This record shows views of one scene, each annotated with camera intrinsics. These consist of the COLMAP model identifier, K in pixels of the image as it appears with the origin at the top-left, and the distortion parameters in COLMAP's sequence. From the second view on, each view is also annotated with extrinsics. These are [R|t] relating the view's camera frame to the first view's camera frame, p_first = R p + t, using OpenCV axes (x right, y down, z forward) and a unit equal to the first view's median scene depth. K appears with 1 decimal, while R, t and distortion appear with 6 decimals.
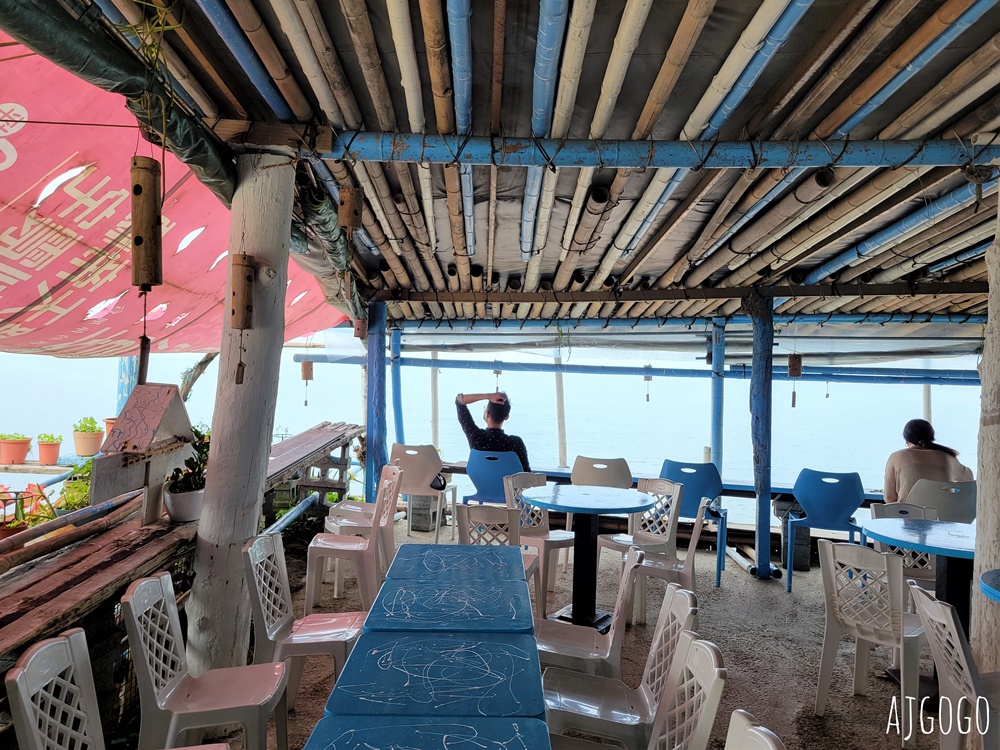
lens RADIAL K [[779.6, 0, 500.0], [0, 779.6, 375.0], [0, 0, 1]] dist [-0.001612, -0.004932]
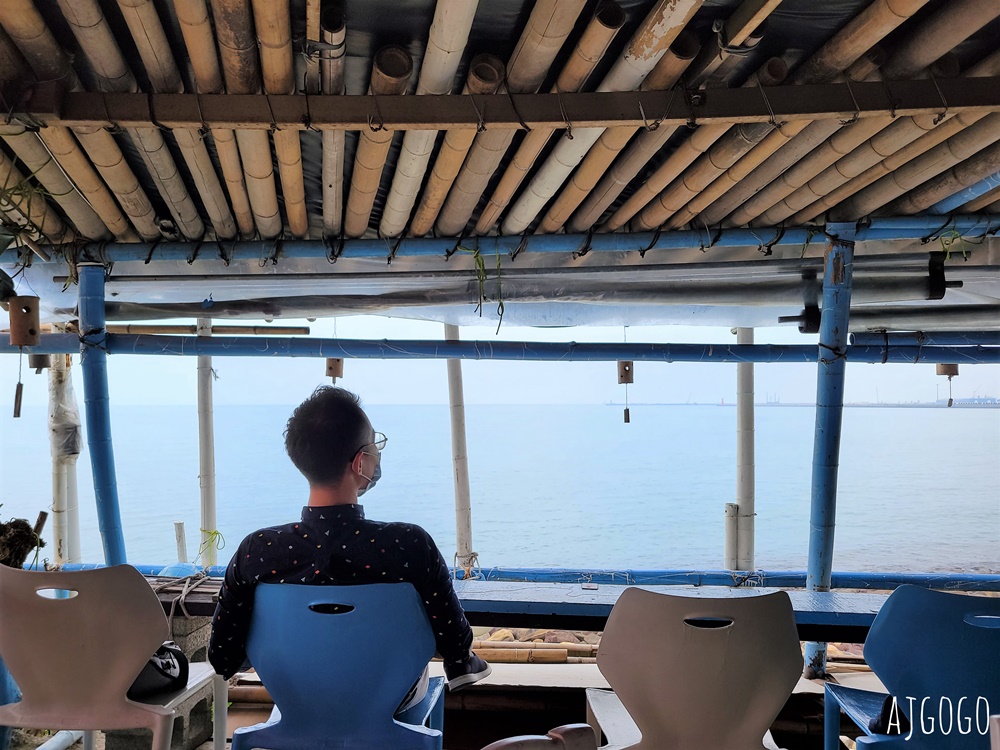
lens RADIAL K [[779.6, 0, 500.0], [0, 779.6, 375.0], [0, 0, 1]] dist [-0.001612, -0.004932]
pose [[0.976283, -0.011137, 0.216212, -0.008839], [0.022872, 0.998393, -0.051852, 0.030889], [-0.215288, 0.055568, 0.974968, 0.586211]]
